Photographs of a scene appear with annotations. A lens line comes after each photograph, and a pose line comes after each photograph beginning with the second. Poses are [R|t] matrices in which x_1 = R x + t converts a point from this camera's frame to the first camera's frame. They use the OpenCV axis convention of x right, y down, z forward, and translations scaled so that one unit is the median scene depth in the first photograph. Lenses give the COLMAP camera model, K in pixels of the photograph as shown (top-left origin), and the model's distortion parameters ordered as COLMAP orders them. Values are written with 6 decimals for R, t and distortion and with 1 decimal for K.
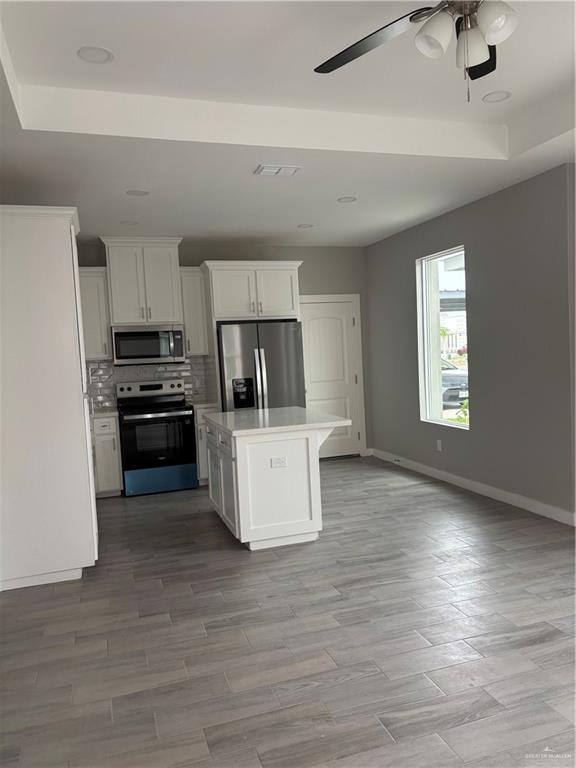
lens RADIAL K [[571.9, 0, 292.3], [0, 571.9, 383.0], [0, 0, 1]] dist [0.050464, -0.050182]
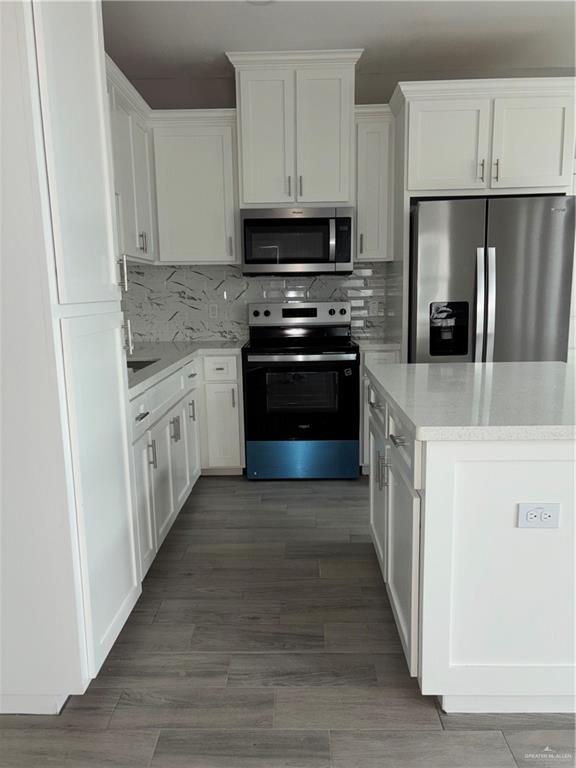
lens RADIAL K [[571.9, 0, 288.2], [0, 571.9, 391.6], [0, 0, 1]] dist [0.050464, -0.050182]
pose [[0.939512, 0.090700, -0.330289, -0.043720], [-0.047708, 0.989555, 0.136034, 0.009813], [0.339177, -0.112048, 0.934026, 0.431473]]
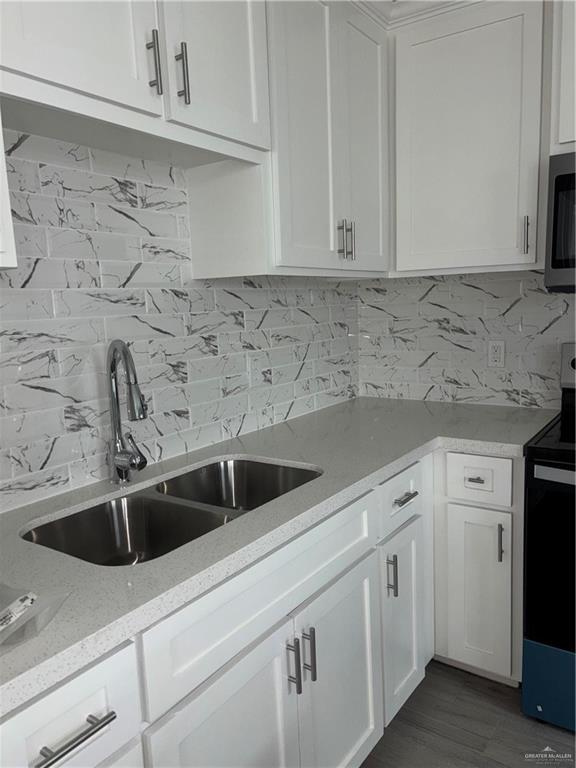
lens RADIAL K [[571.9, 0, 300.1], [0, 571.9, 388.6], [0, 0, 1]] dist [0.050464, -0.050182]
pose [[0.599445, 0.147727, -0.786665, -0.141212], [-0.040064, 0.987126, 0.154843, -0.021185], [0.799412, -0.061303, 0.597647, 0.734310]]
